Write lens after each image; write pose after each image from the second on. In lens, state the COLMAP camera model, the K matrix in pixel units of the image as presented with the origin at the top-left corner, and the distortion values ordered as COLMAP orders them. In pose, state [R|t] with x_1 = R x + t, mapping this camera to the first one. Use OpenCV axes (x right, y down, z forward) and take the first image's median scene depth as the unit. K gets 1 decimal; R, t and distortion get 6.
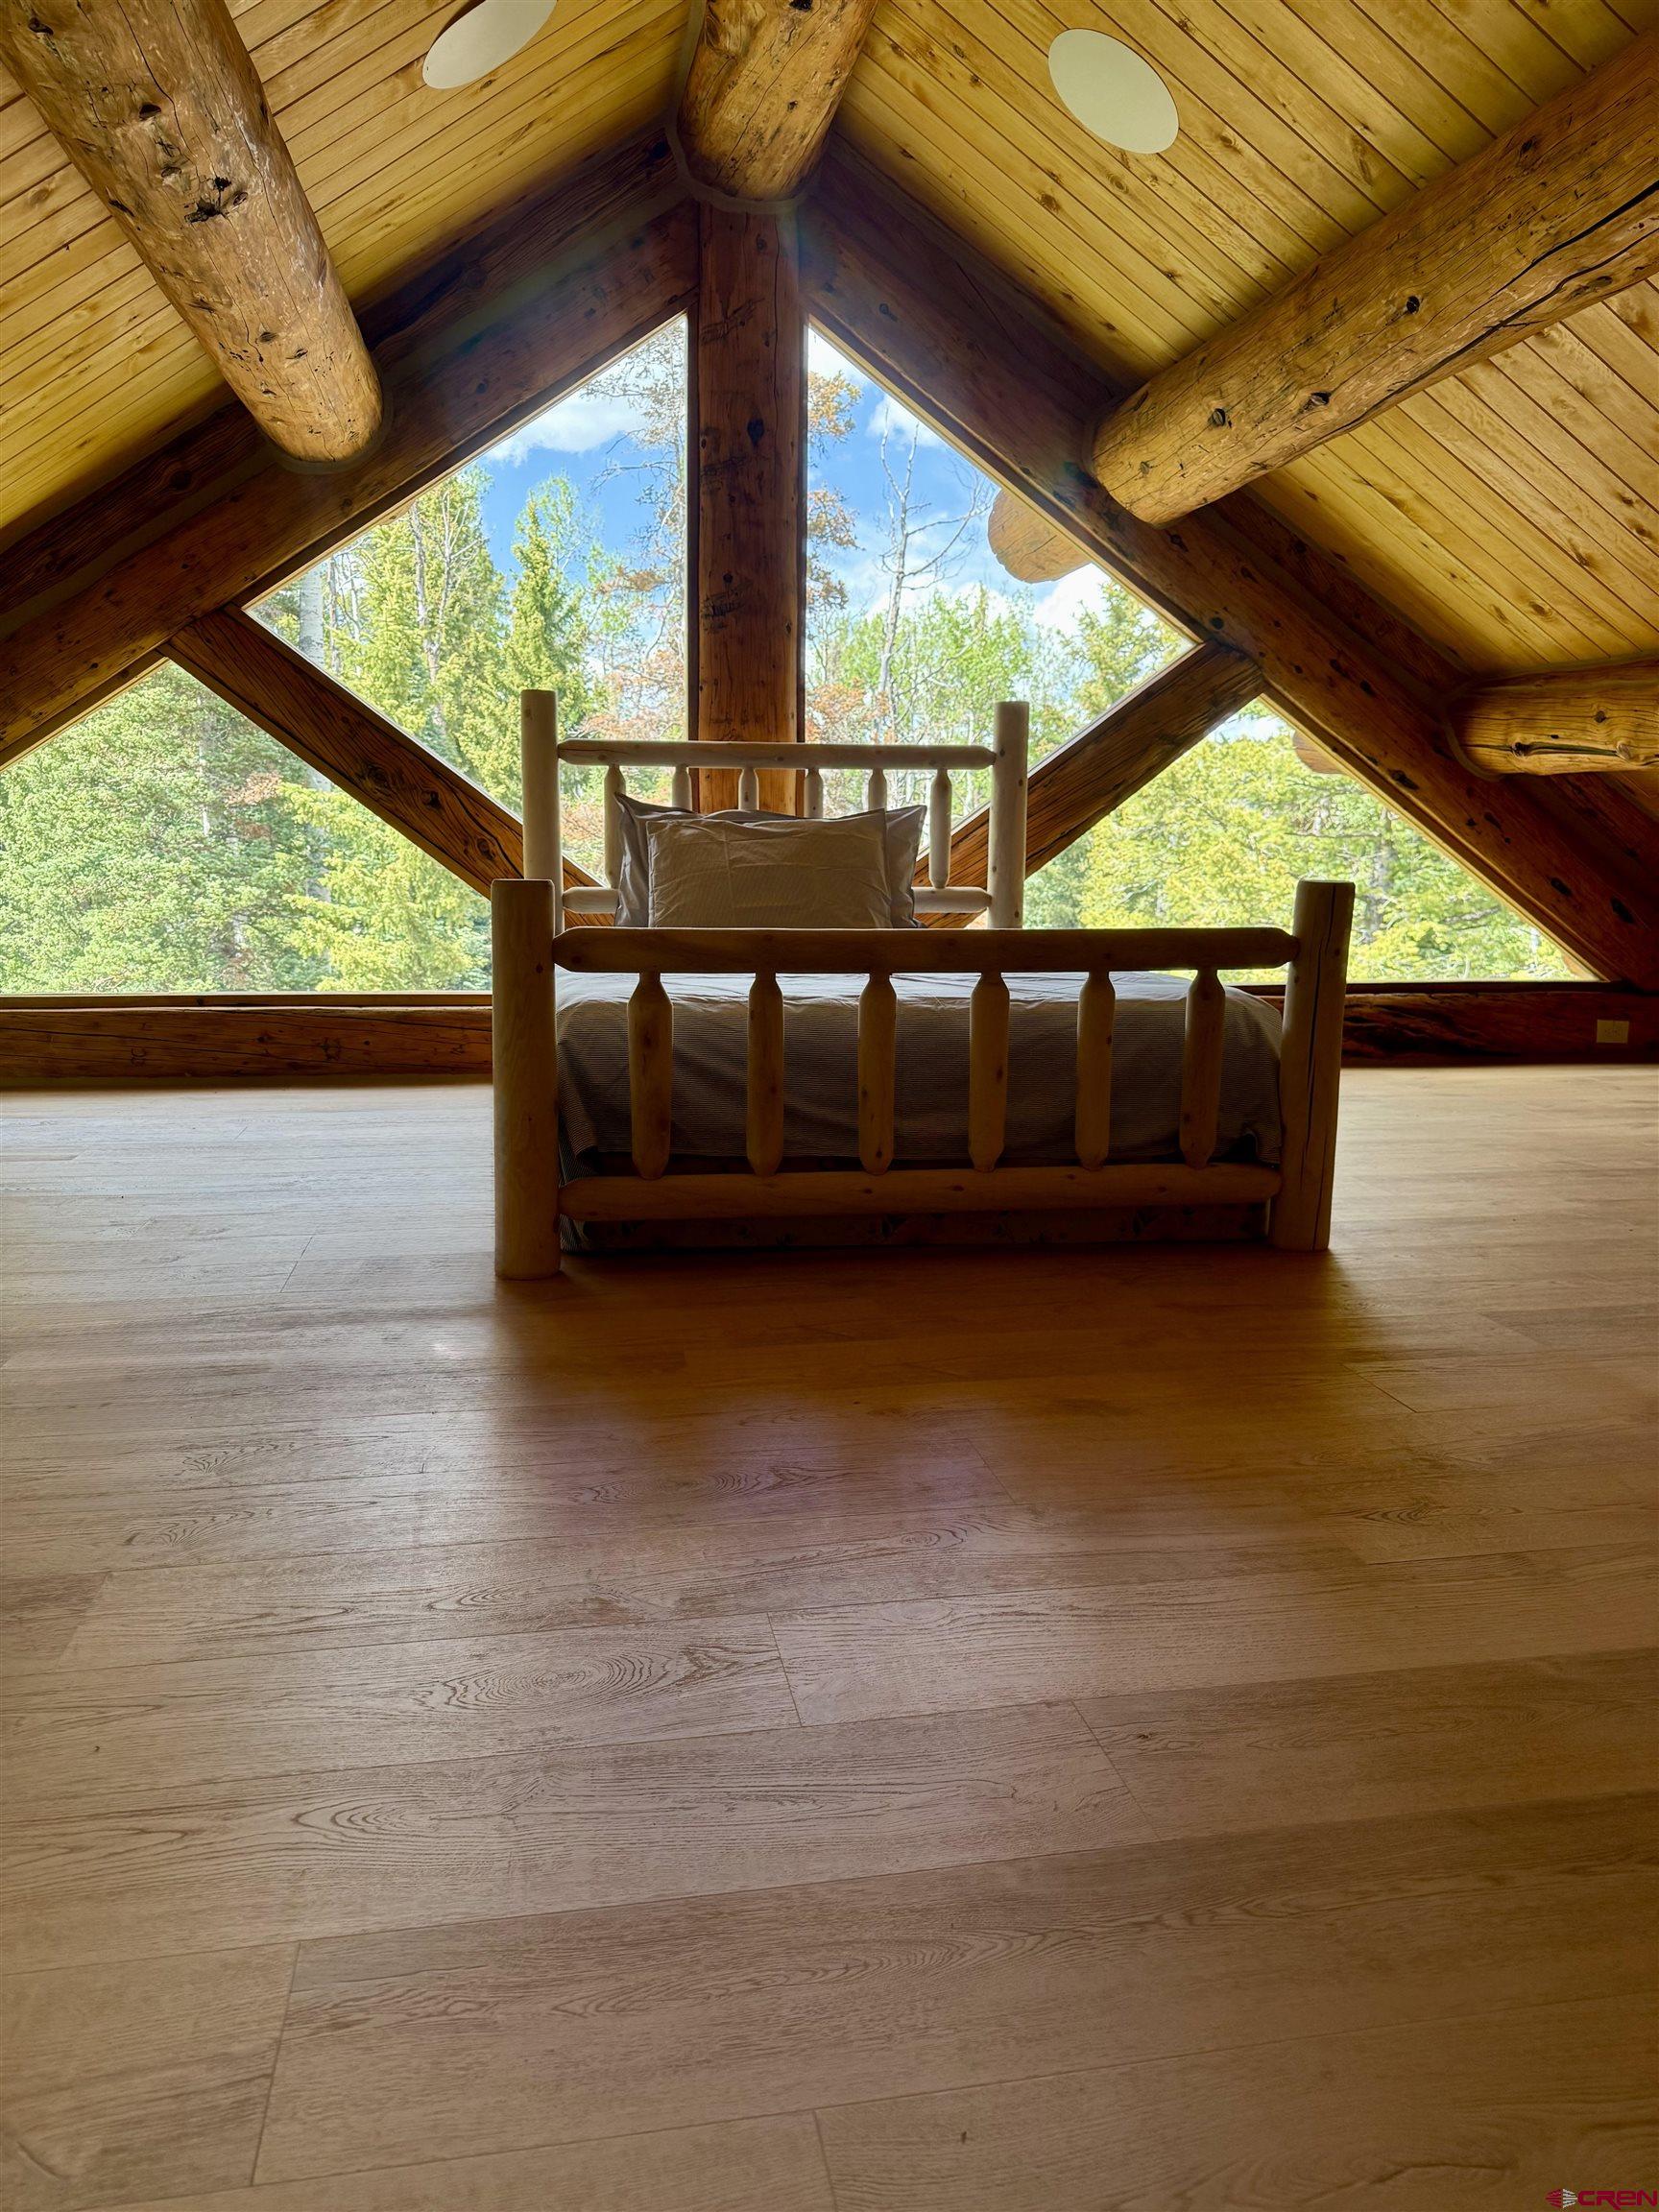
lens RADIAL K [[1589.8, 0, 829.5], [0, 1589.8, 1106.0], [0, 0, 1]] dist [0.078242, -0.114270]
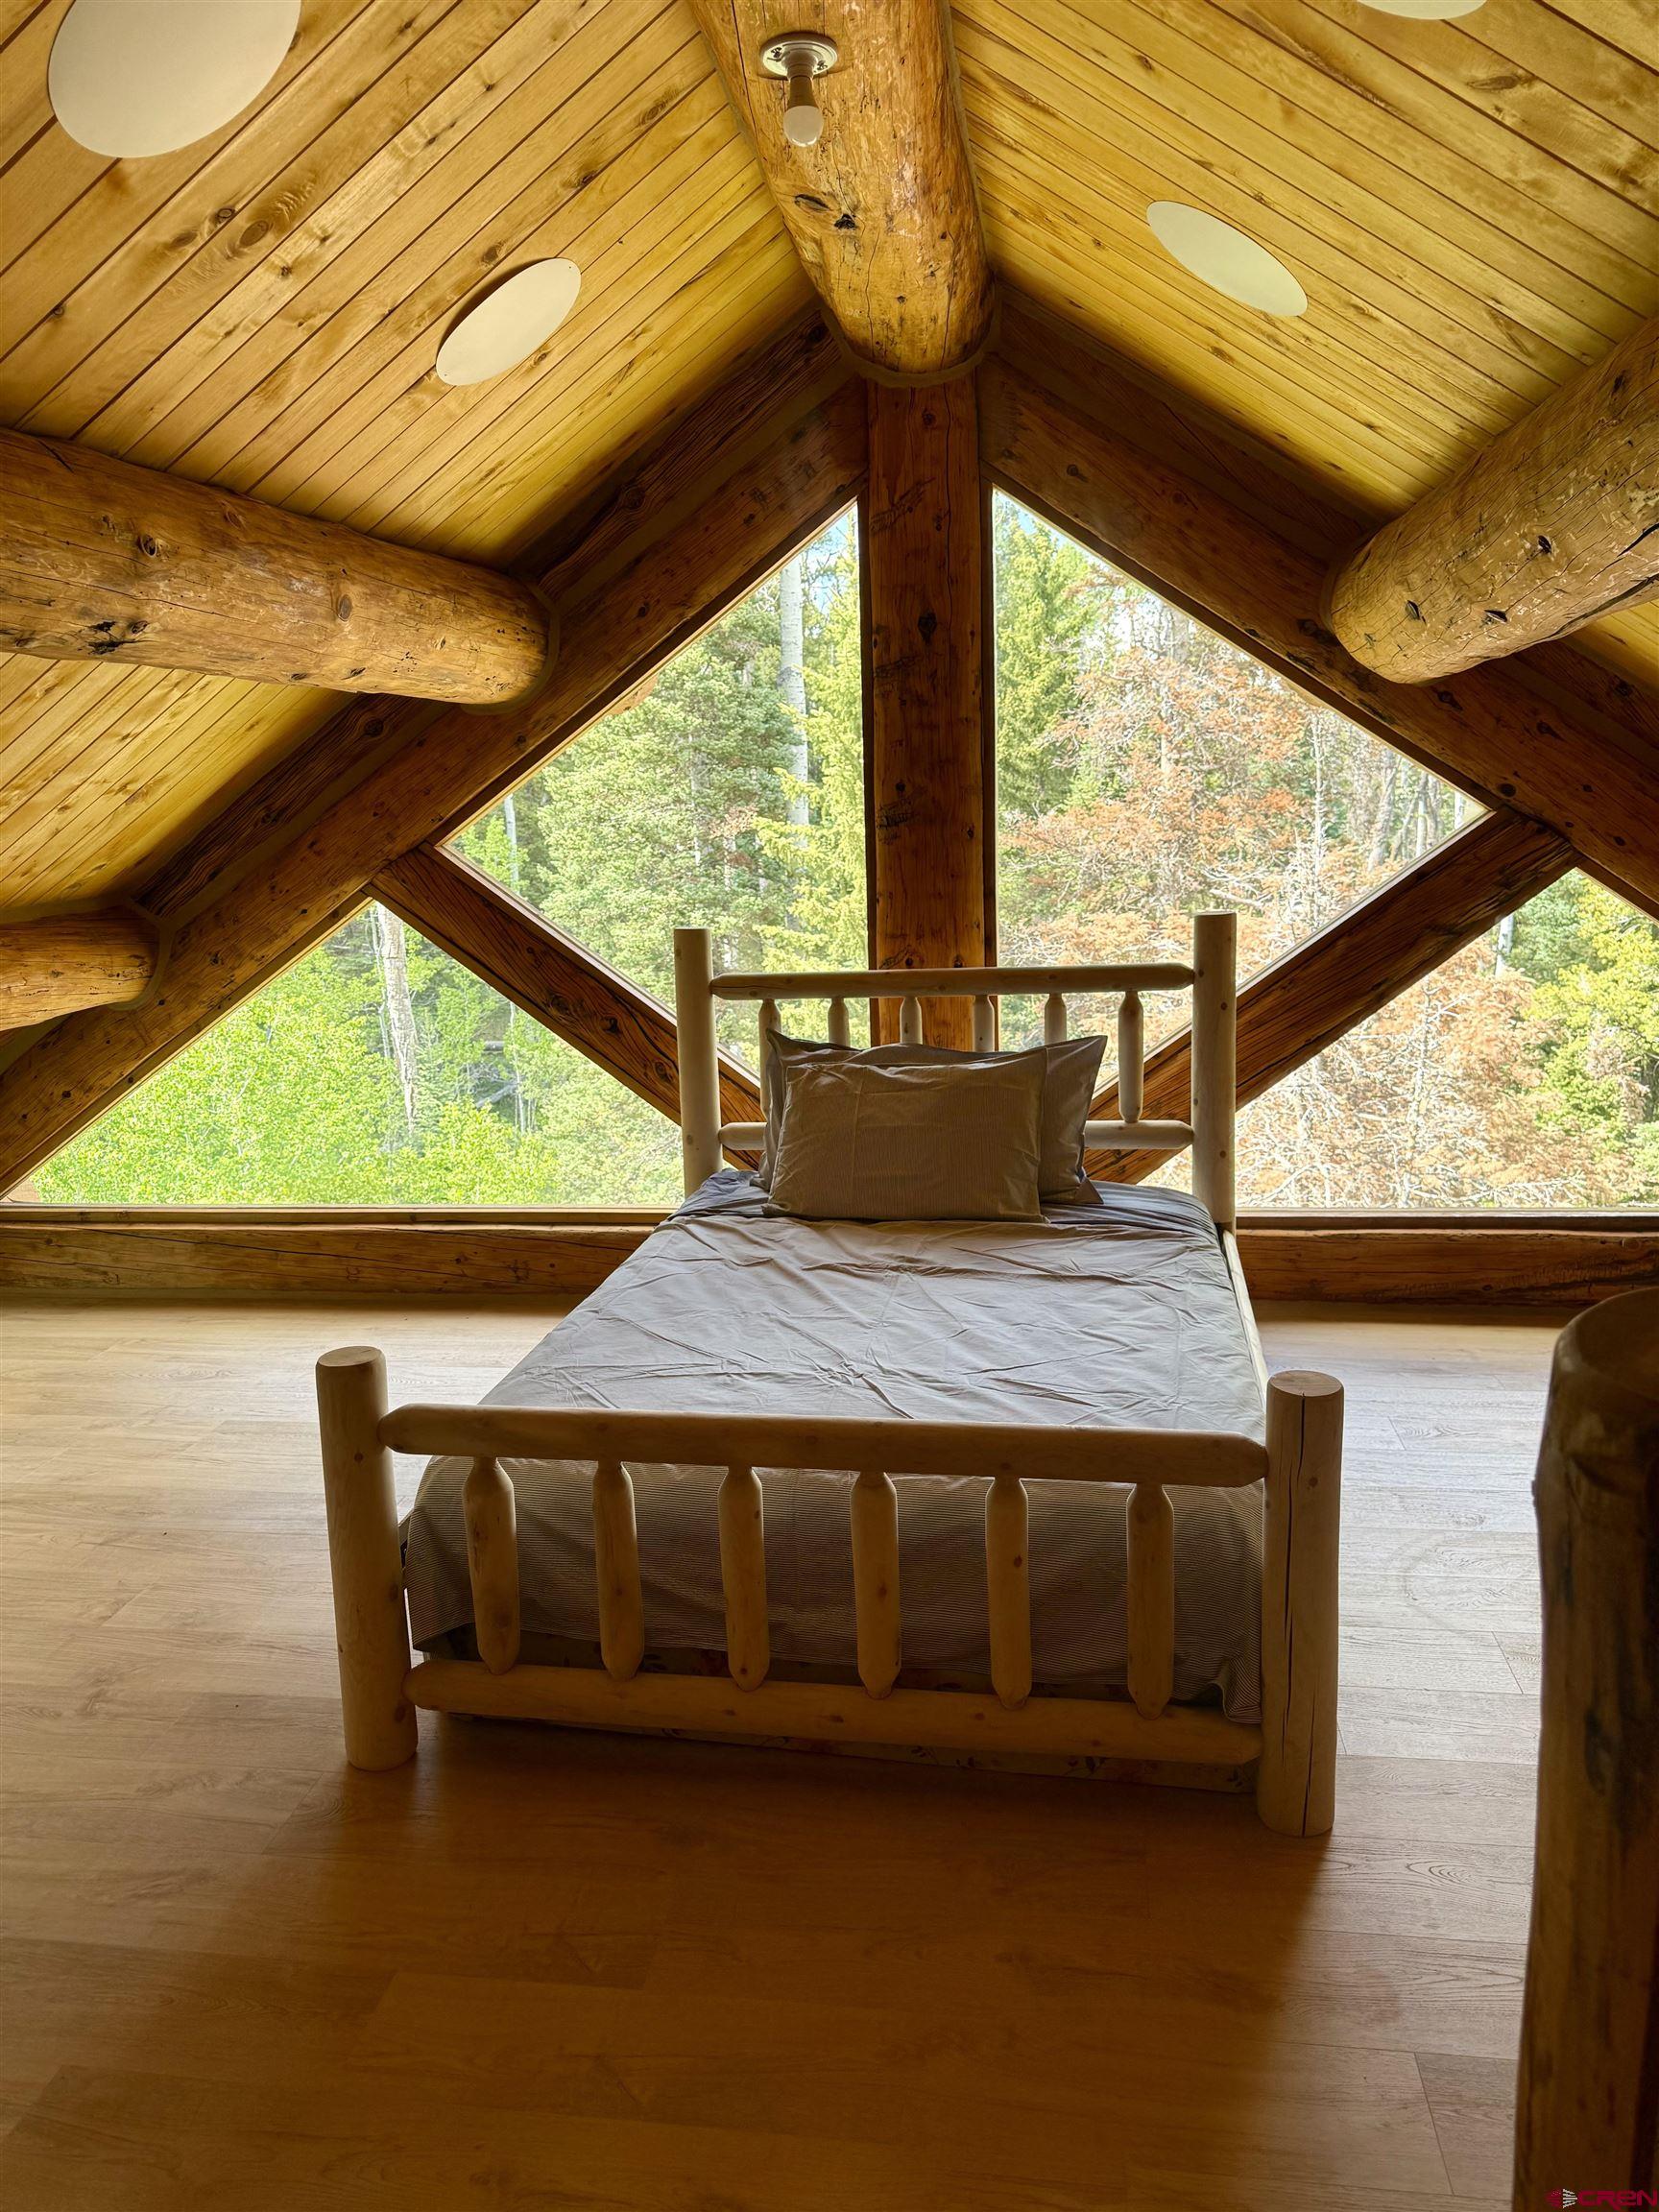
lens RADIAL K [[1577.0, 0, 829.5], [0, 1577.0, 1106.0], [0, 0, 1]] dist [0.177935, -0.323675]
pose [[0.942469, 0.020915, -0.333639, 0.211261], [-0.010426, 0.999394, 0.033200, -0.179015], [0.334131, -0.027811, 0.942116, 0.121318]]
